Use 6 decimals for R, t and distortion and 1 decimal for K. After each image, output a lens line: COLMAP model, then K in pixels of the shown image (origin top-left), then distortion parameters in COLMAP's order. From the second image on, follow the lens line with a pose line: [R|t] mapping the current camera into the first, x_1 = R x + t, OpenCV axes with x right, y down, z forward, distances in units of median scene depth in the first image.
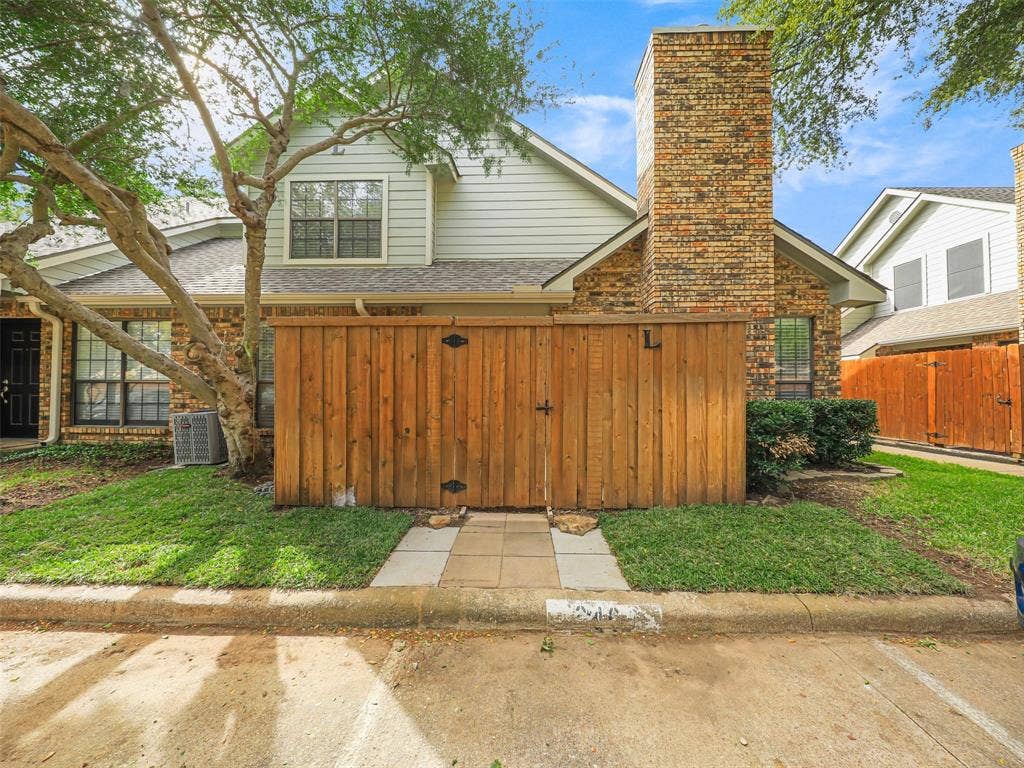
lens RADIAL K [[367.0, 0, 513.3], [0, 367.0, 388.1], [0, 0, 1]] dist [0.000651, -0.000029]
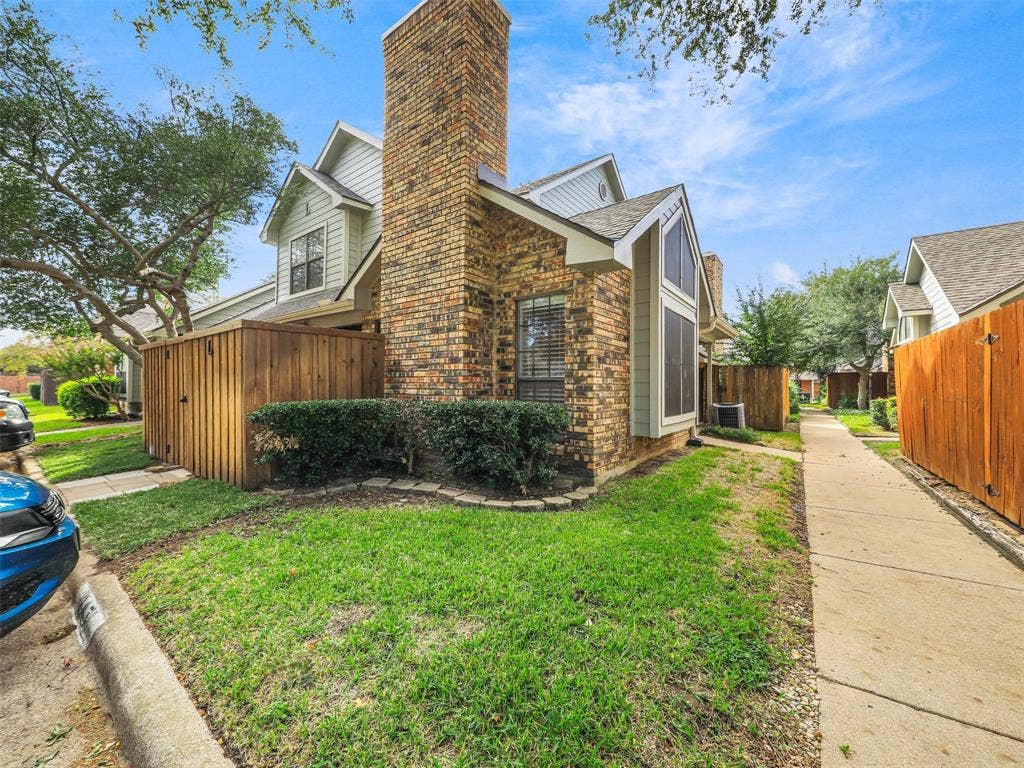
lens RADIAL K [[398.0, 0, 511.9], [0, 398.0, 382.0], [0, 0, 1]] dist [0.000578, -0.000167]
pose [[0.812824, 0.000078, -0.582510, 1.331837], [-0.003653, 0.999981, -0.004963, -0.006726], [0.582498, 0.006162, 0.812808, 0.311876]]
